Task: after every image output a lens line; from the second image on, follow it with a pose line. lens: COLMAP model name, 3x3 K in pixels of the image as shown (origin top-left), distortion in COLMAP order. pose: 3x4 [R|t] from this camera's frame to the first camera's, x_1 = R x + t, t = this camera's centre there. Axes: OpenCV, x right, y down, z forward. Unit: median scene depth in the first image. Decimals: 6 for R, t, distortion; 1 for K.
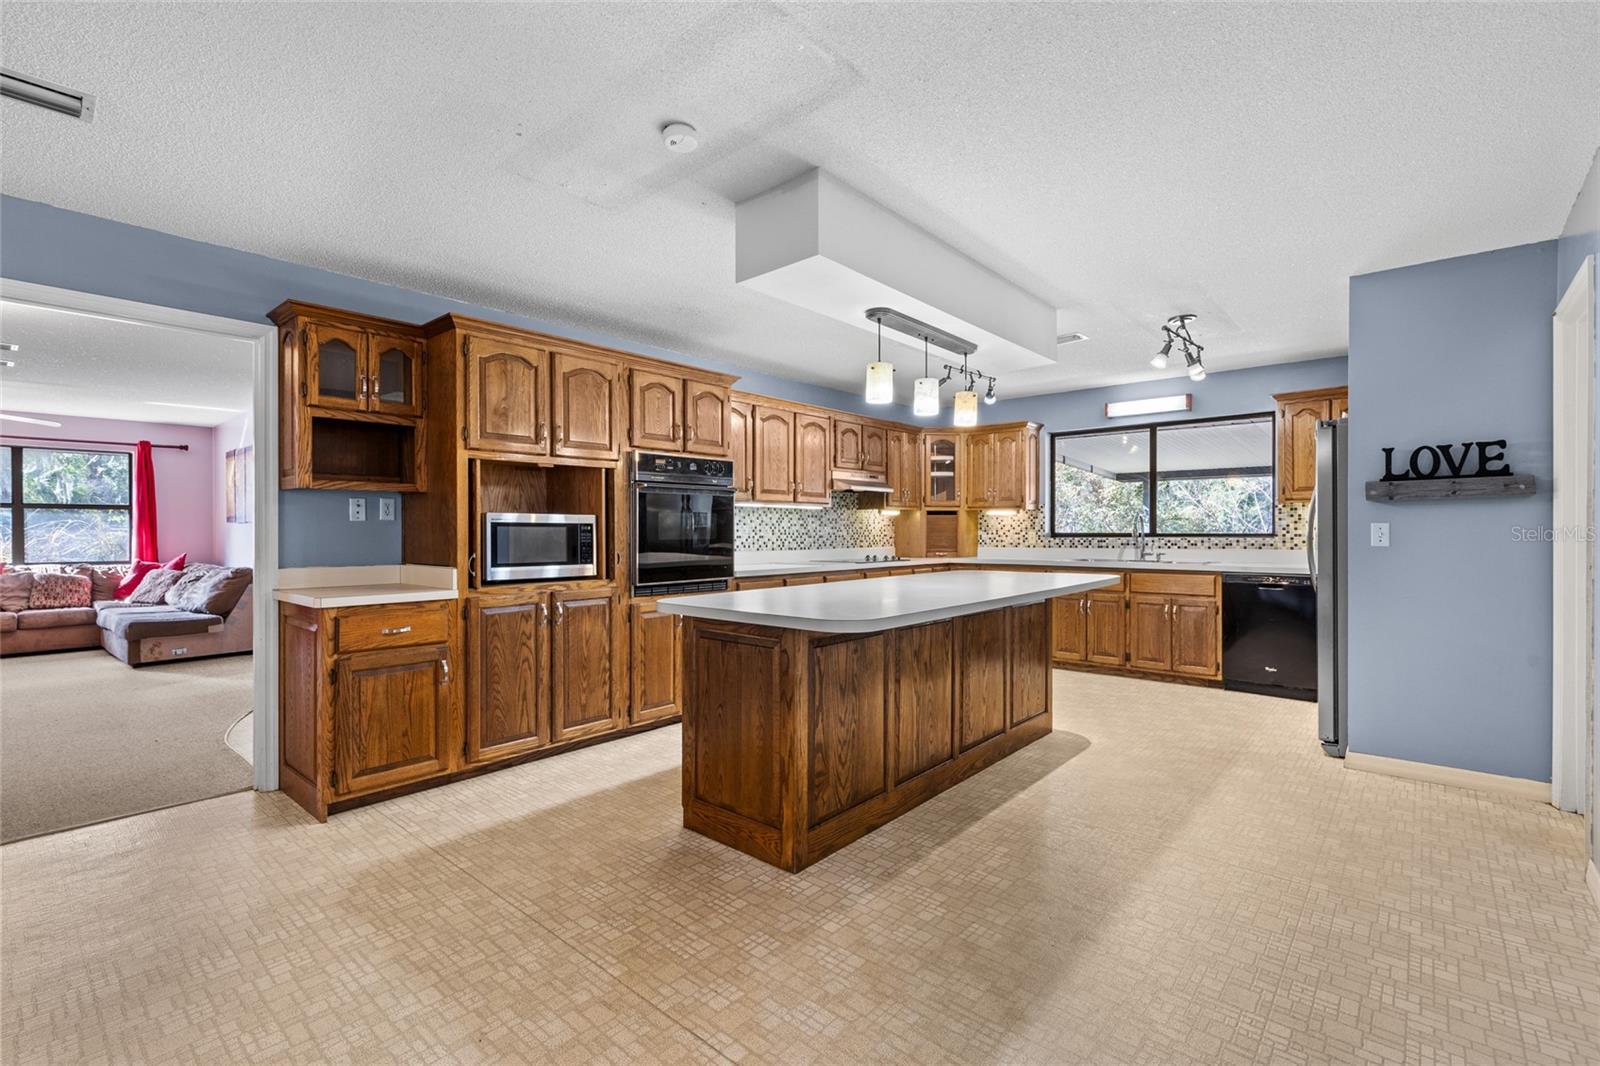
lens RADIAL K [[711.2, 0, 810.8], [0, 711.2, 532.2], [0, 0, 1]] dist [0.006977, -0.001985]
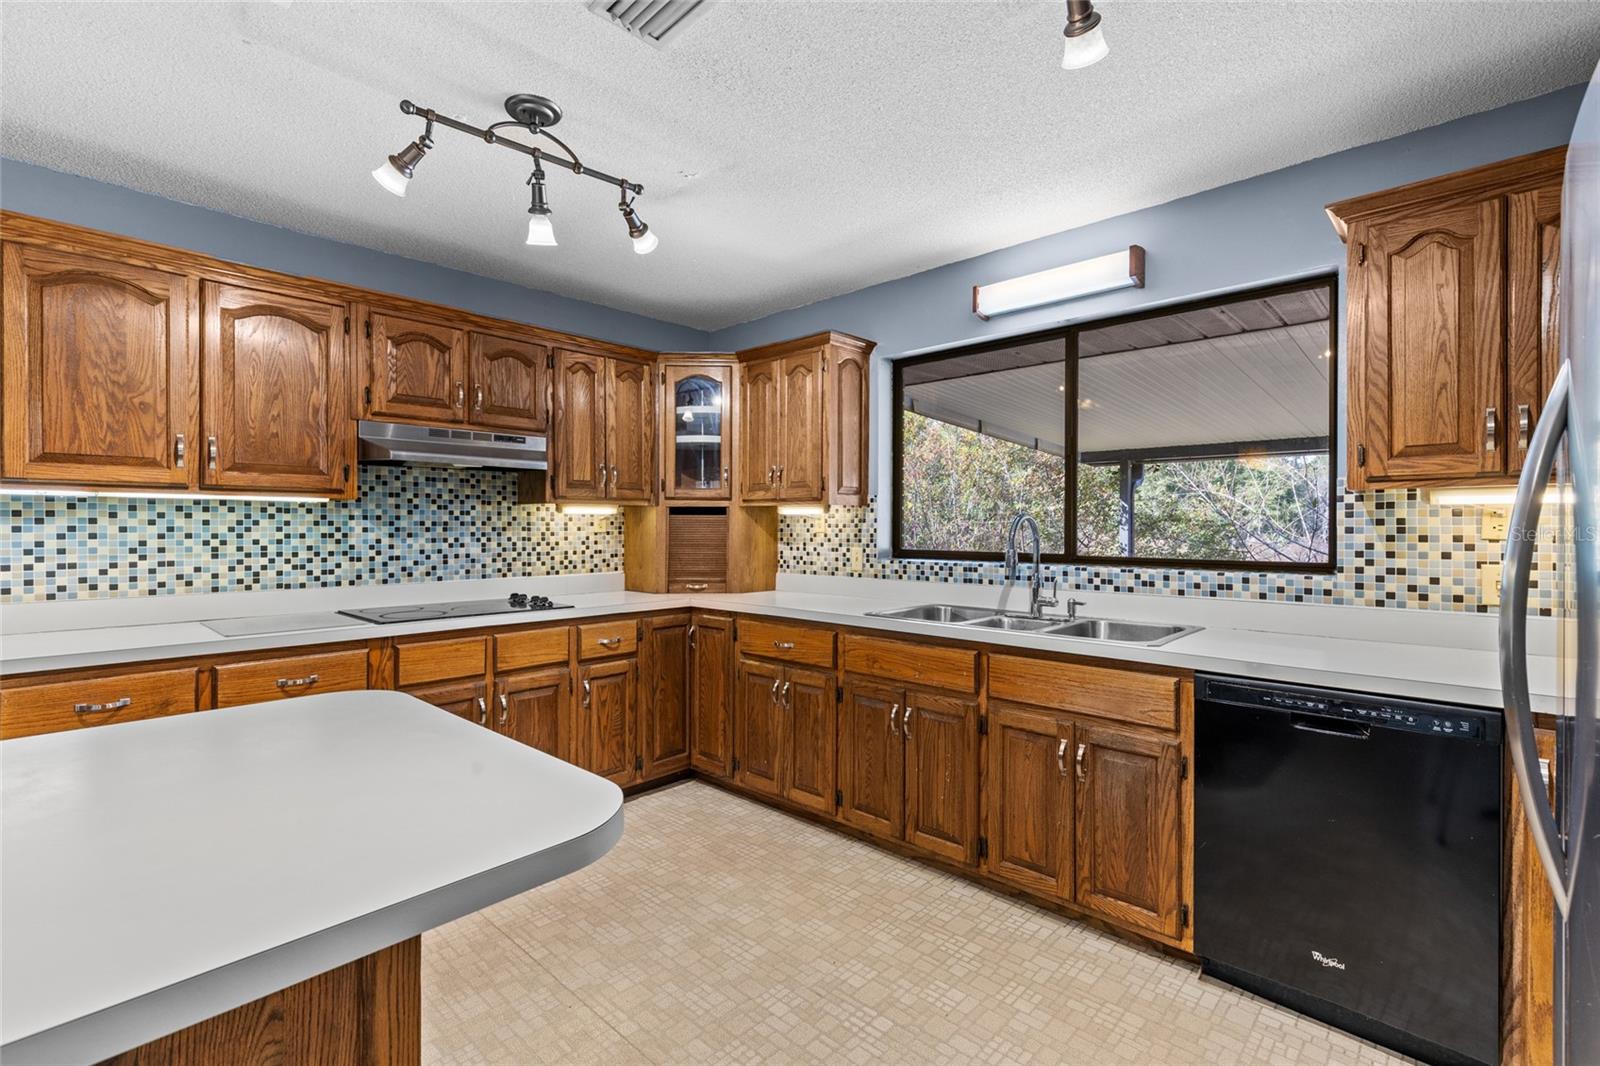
lens RADIAL K [[711.2, 0, 807.1], [0, 711.2, 528.5], [0, 0, 1]] dist [0.006977, -0.001985]
pose [[0.999062, 0.004489, -0.043061, 0.353395], [-0.004440, 0.999989, 0.001230, -0.017742], [0.043066, -0.001038, 0.999072, 0.559343]]
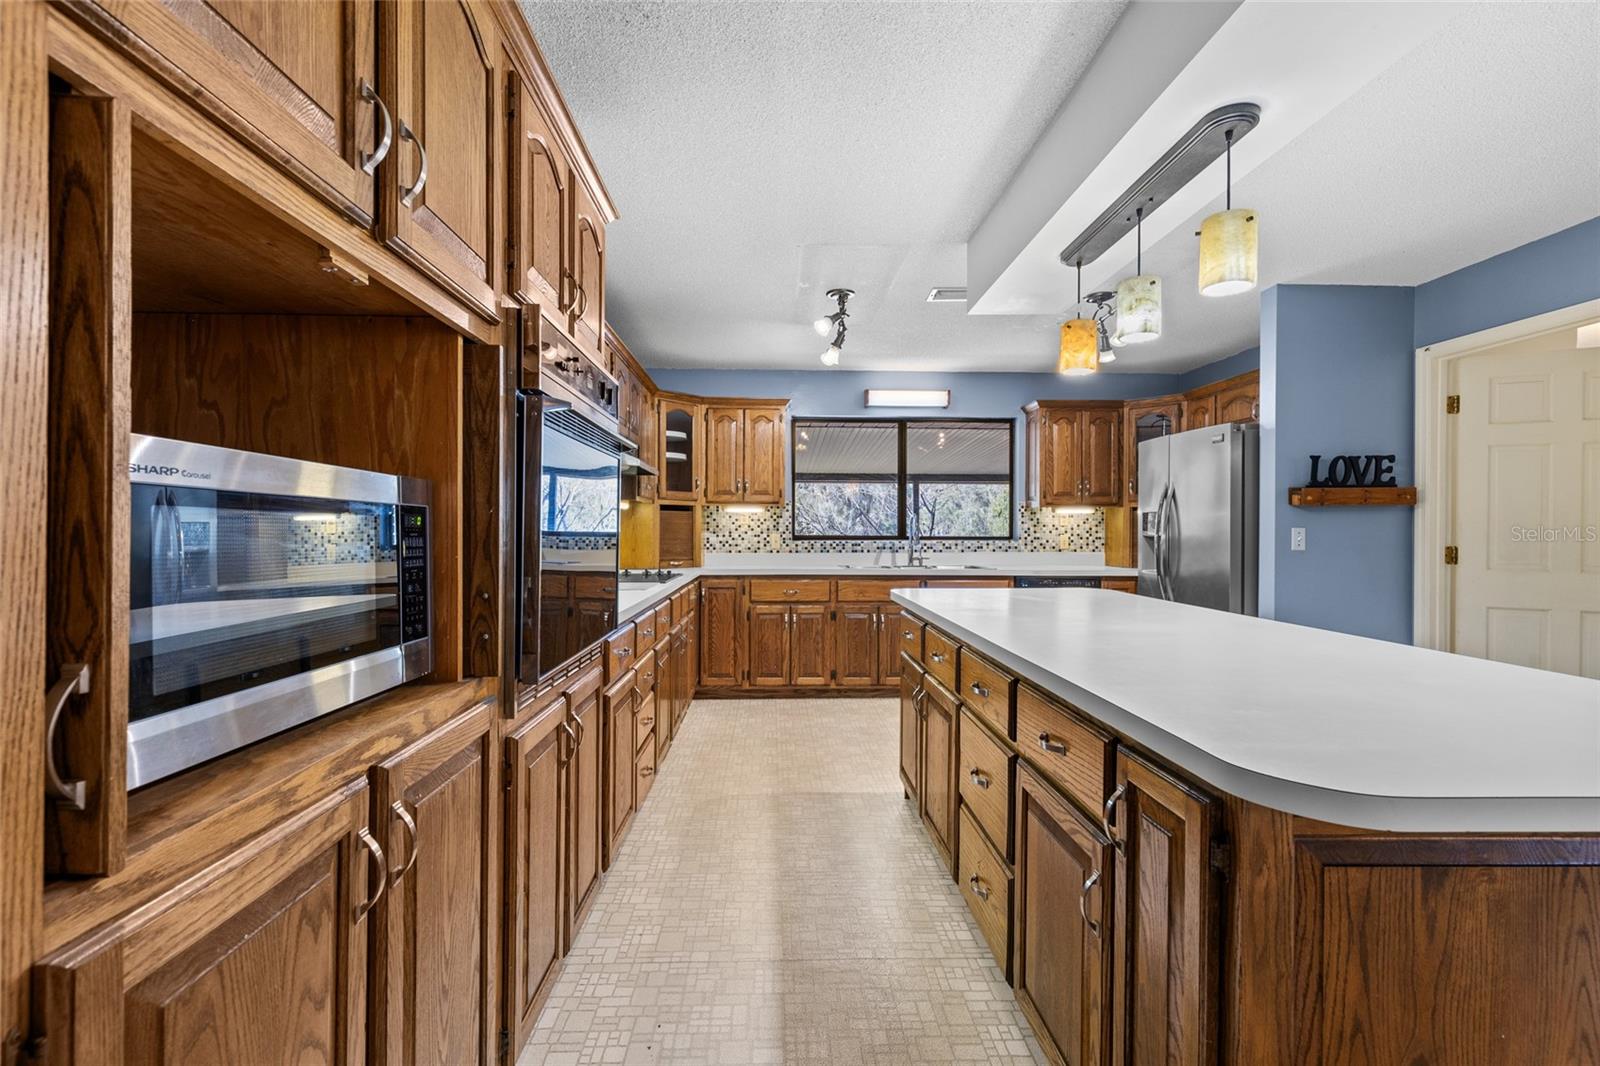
lens RADIAL K [[711.2, 0, 804.2], [0, 711.2, 530.7], [0, 0, 1]] dist [0.006977, -0.001985]
pose [[0.742681, 0.005678, 0.669621, -0.259537], [-0.003724, 0.999984, -0.004350, -0.000723], [-0.669635, 0.000737, 0.742690, 0.433162]]
